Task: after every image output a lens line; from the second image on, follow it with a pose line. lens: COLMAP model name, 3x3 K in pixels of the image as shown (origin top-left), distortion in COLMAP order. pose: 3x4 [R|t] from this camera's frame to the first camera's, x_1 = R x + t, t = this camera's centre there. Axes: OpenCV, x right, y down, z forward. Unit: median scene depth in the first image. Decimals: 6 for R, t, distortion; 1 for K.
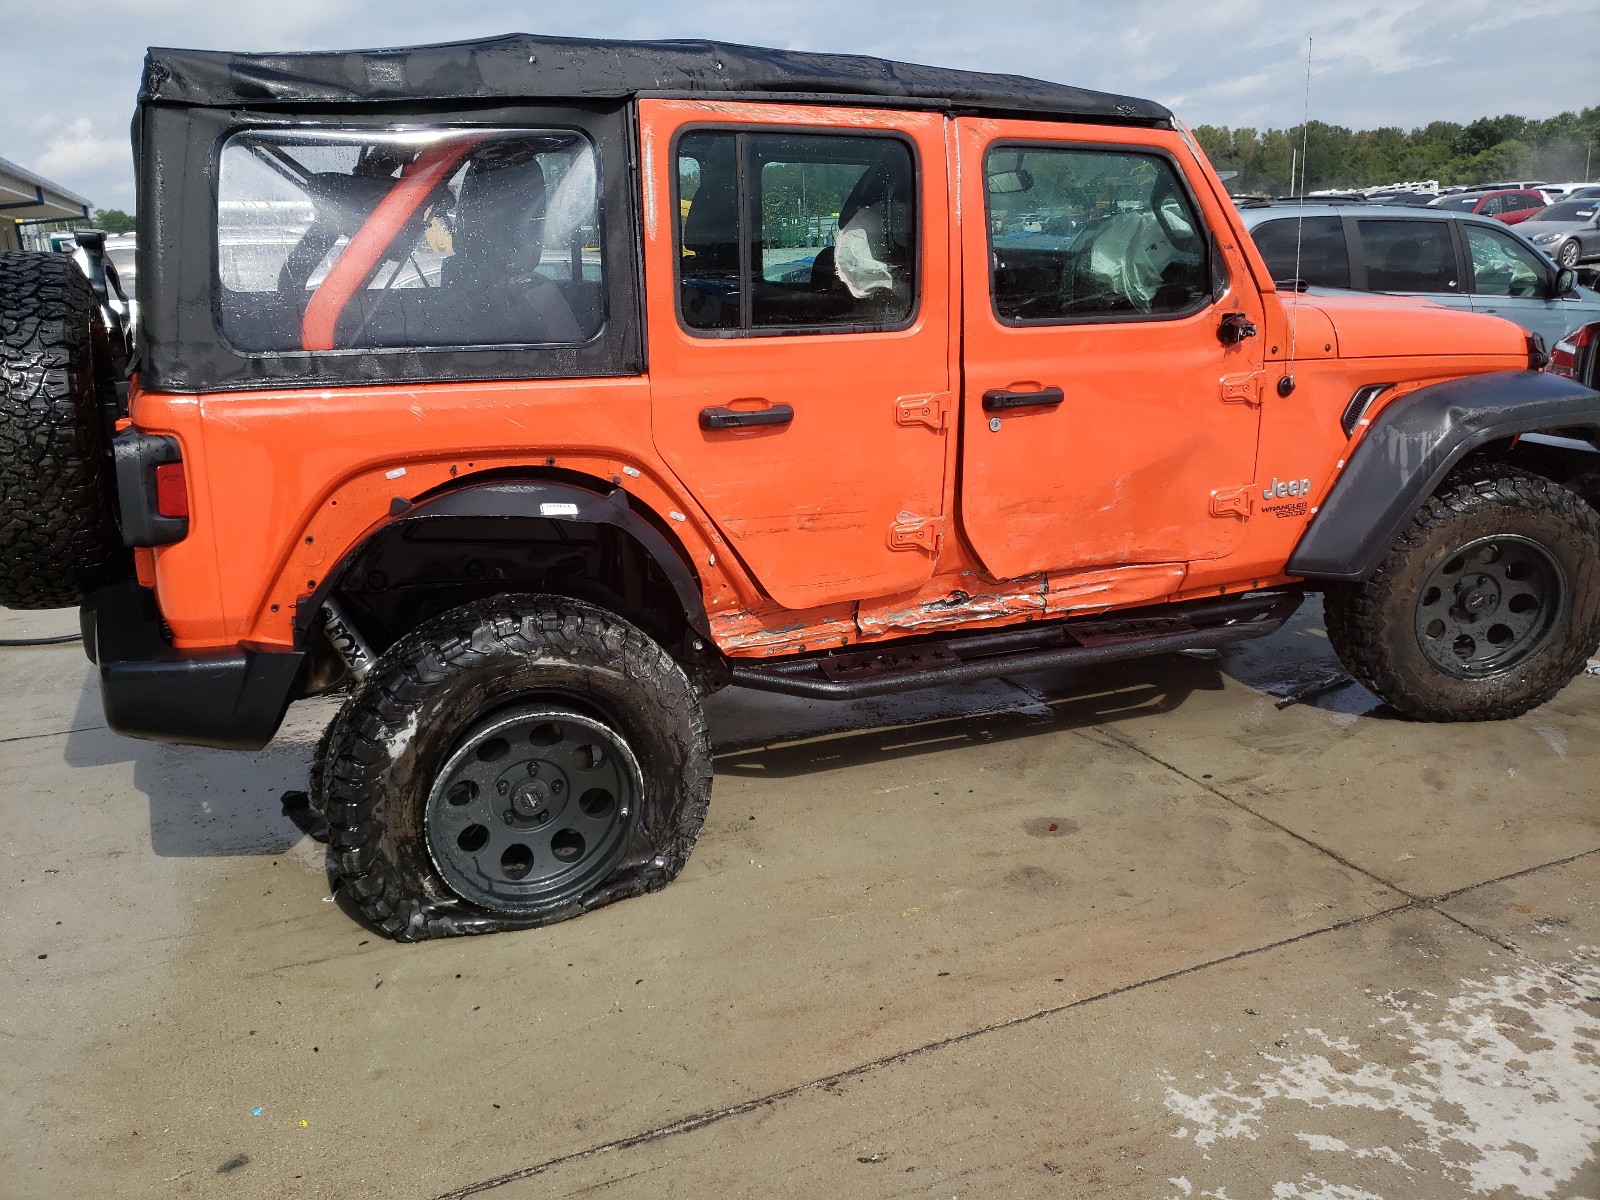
lens RADIAL K [[1200.6, 0, 813.4], [0, 1200.6, 599.2], [0, 0, 1]] dist [0.040264, -0.044512]
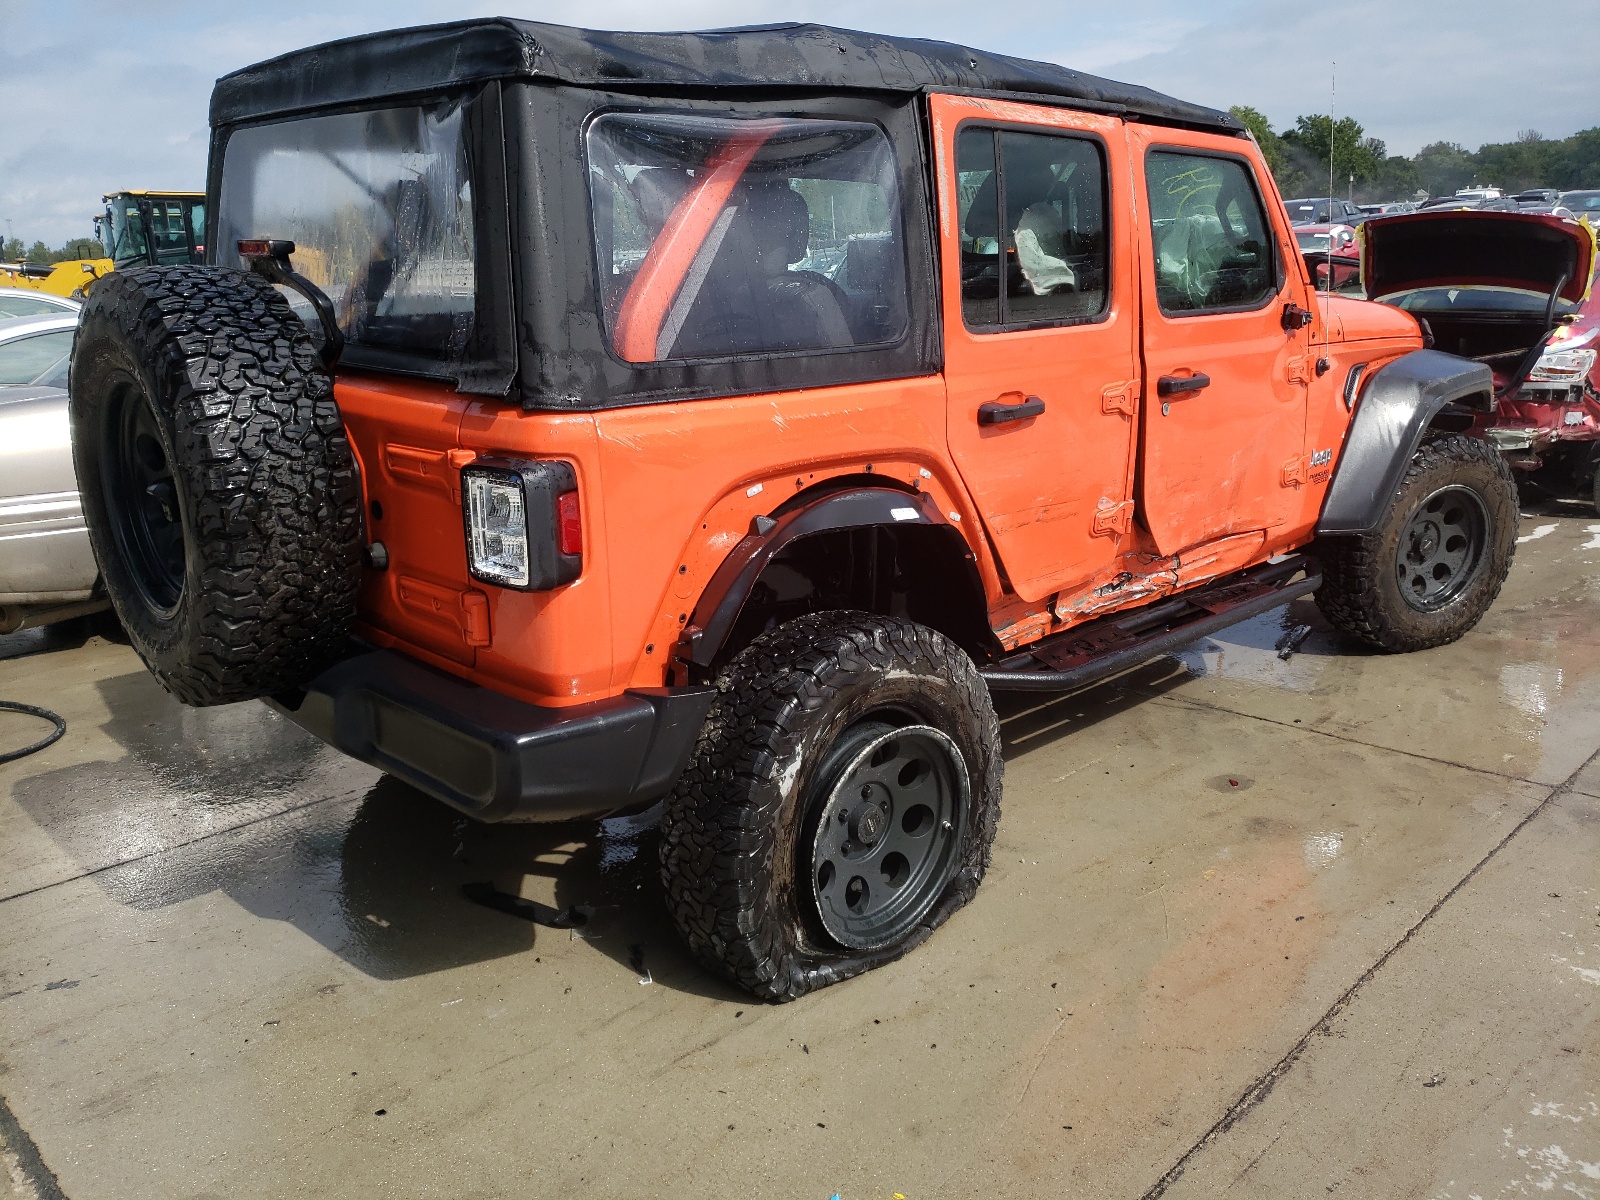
lens RADIAL K [[1200.6, 0, 801.8], [0, 1200.6, 599.0], [0, 0, 1]] dist [0.040264, -0.044512]
pose [[0.941936, -0.110215, 0.317190, -0.538735], [0.122056, 0.992366, -0.017640, 0.000025], [-0.312825, 0.055331, 0.948198, 0.107984]]
